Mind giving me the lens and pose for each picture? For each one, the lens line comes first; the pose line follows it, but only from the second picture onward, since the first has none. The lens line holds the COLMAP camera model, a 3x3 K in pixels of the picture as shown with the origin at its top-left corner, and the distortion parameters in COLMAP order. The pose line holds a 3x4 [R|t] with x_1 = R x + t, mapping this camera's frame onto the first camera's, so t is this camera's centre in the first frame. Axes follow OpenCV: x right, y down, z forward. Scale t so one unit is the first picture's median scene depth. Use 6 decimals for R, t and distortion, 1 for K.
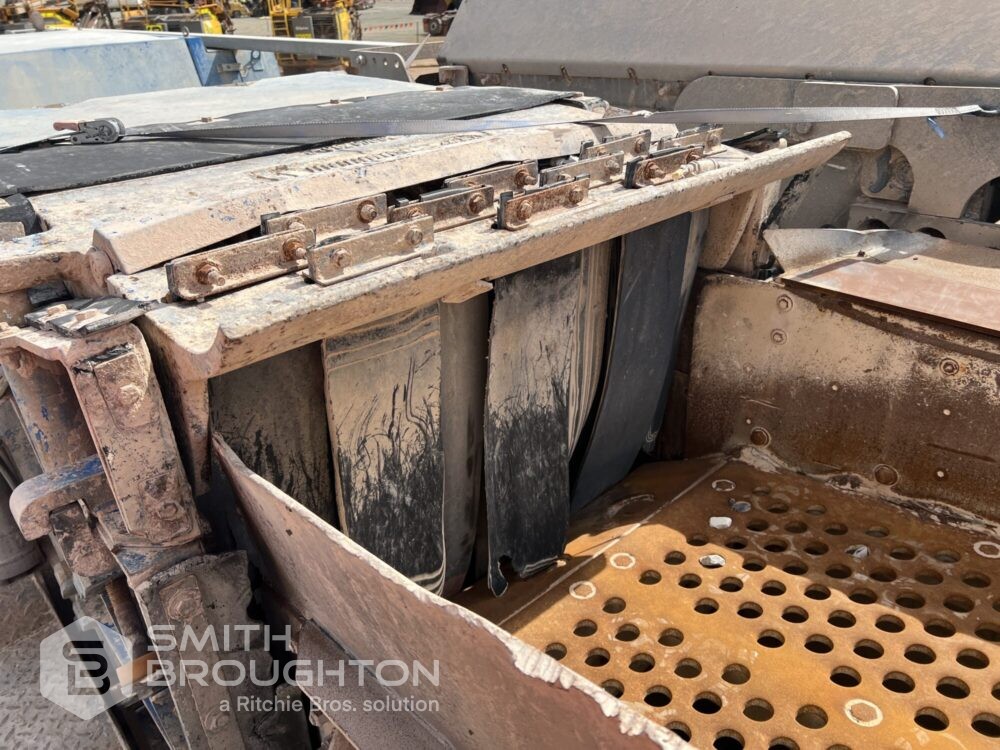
lens RADIAL K [[754.9, 0, 501.3], [0, 754.9, 373.1], [0, 0, 1]] dist [0.042256, -0.051854]
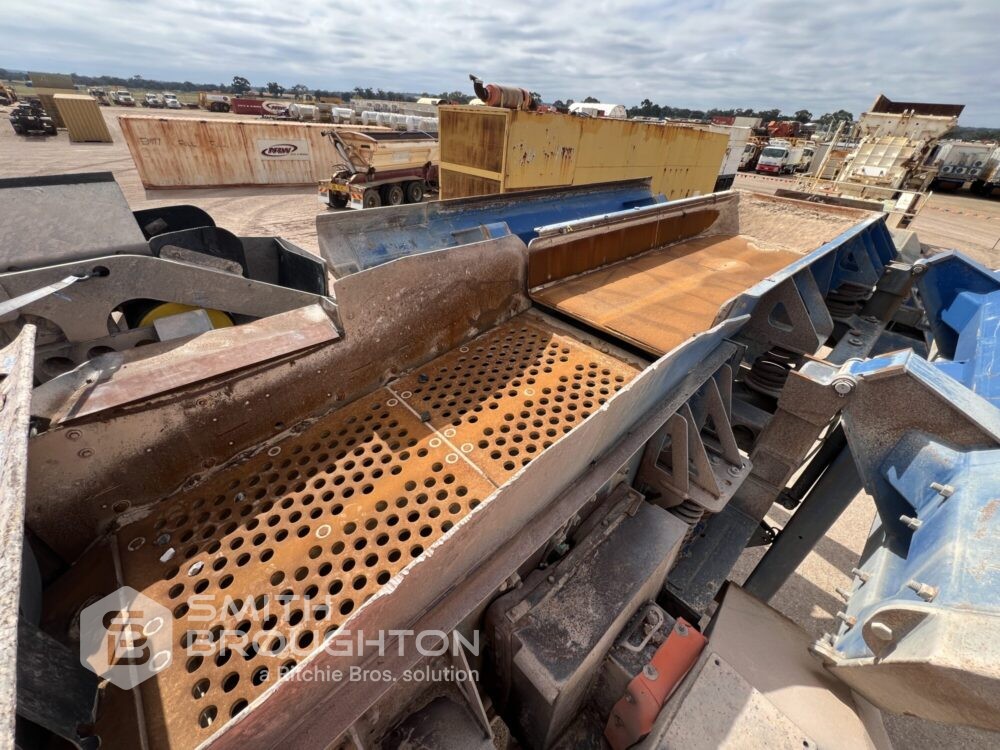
lens RADIAL K [[401.8, 0, 499.5], [0, 401.8, 378.1], [0, 0, 1]] dist [-0.001699, -0.000321]
pose [[-0.004355, -0.534501, 0.845157, -0.258518], [0.415742, 0.767693, 0.487653, -0.237920], [-0.909472, 0.353491, 0.218871, 0.040195]]
